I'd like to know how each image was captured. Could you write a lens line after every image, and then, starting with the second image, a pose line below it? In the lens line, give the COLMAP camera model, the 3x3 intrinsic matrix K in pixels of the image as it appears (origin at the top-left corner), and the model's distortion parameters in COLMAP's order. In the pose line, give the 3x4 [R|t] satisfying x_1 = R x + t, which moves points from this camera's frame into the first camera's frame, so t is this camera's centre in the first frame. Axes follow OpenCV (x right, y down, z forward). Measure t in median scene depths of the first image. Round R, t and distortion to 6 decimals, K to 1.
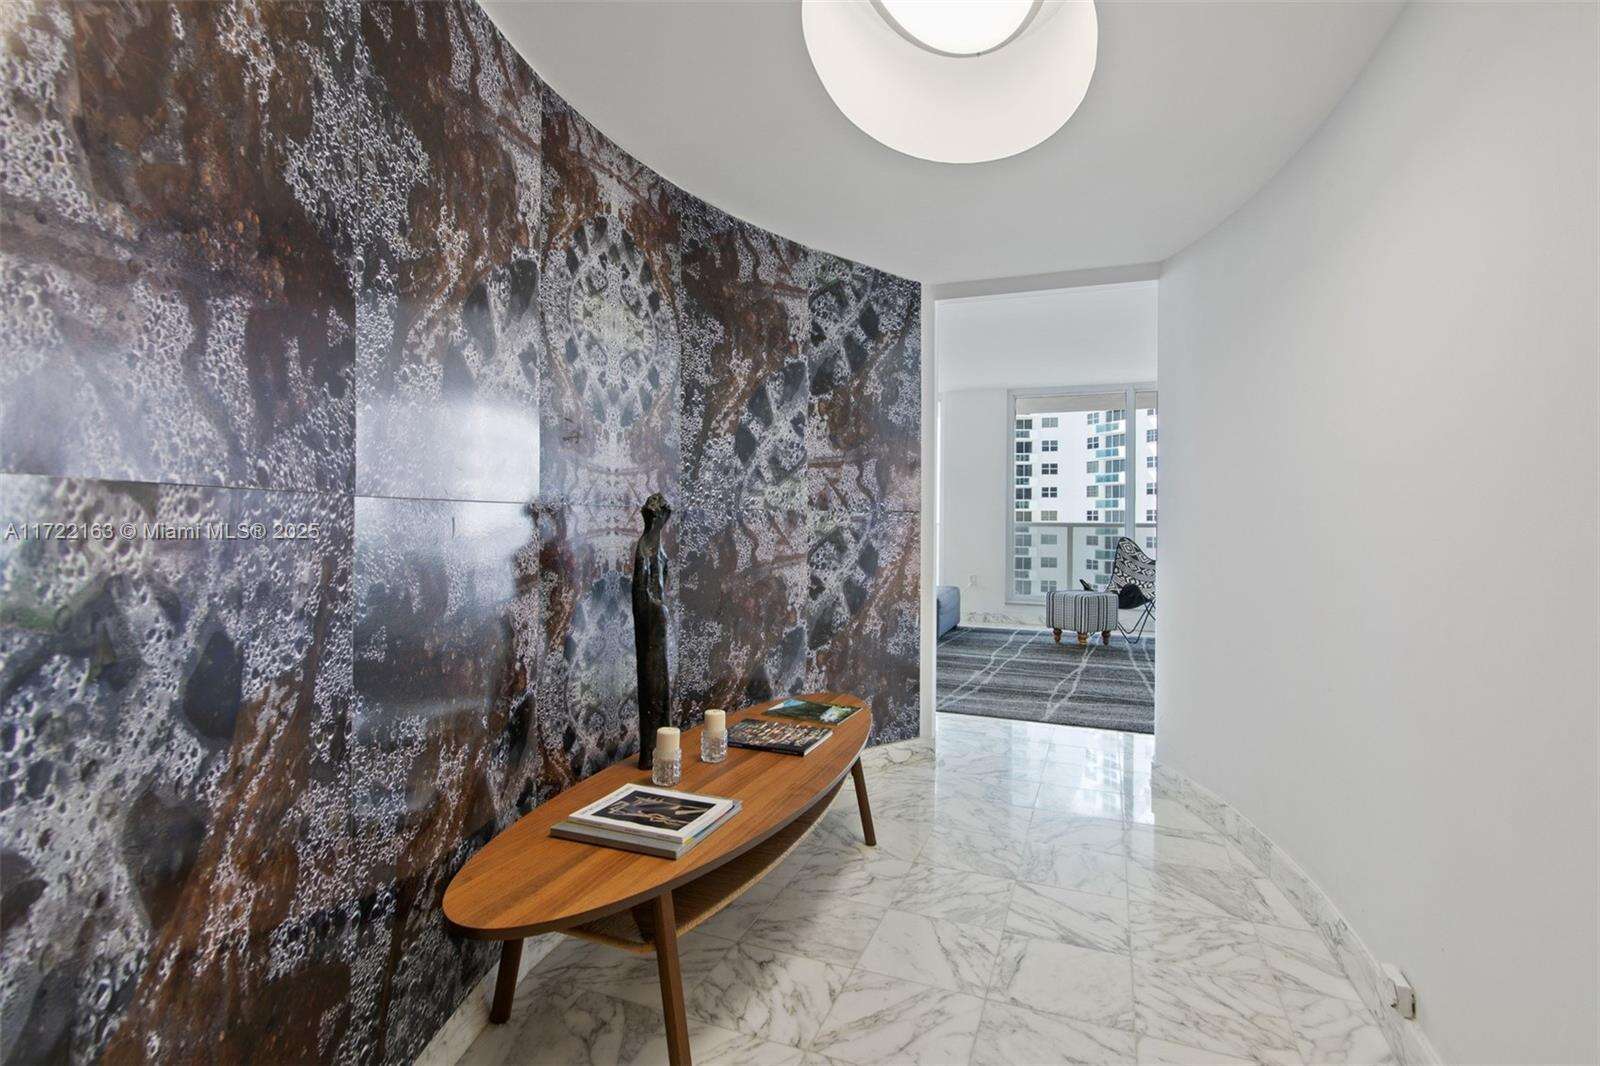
lens RADIAL K [[722.4, 0, 799.1], [0, 722.4, 522.6], [0, 0, 1]] dist [0.001248, 0.000324]
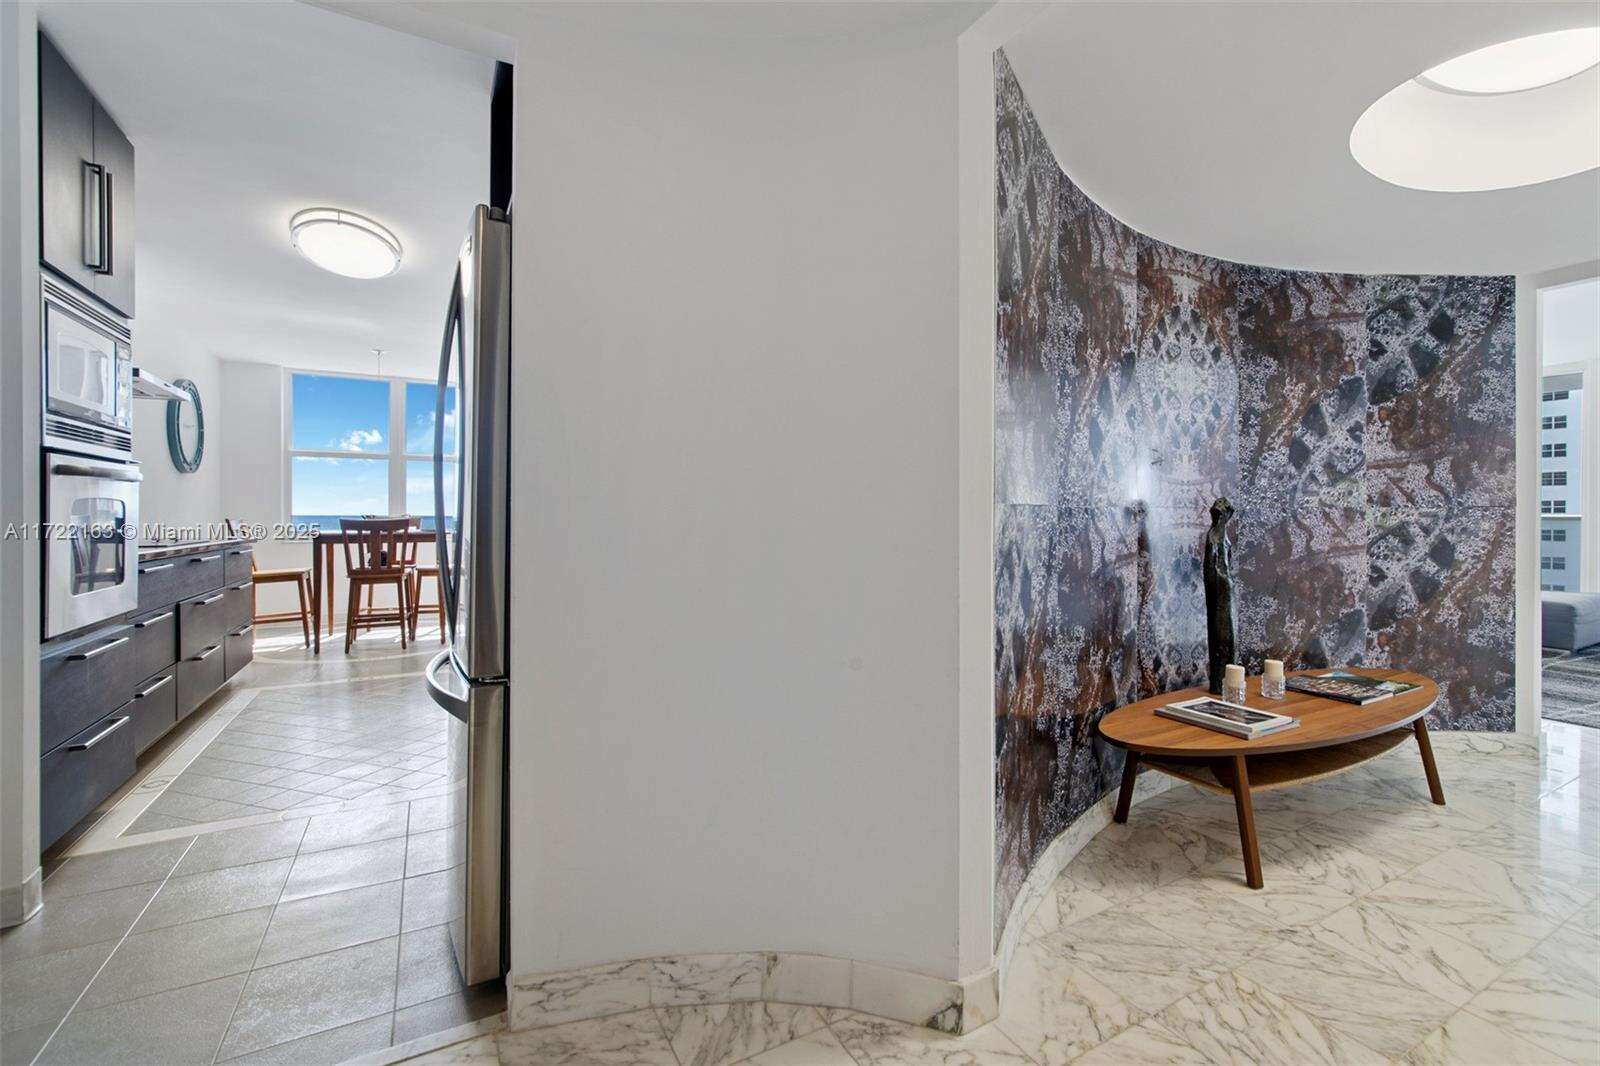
lens RADIAL K [[703.0, 0, 794.2], [0, 703.0, 517.8], [0, 0, 1]] dist [-0.010676, 0.005907]
pose [[0.768629, -0.005895, -0.639668, 0.027509], [0.004849, 0.999983, -0.003389, -0.001137], [0.639676, -0.000497, 0.768644, -0.488892]]
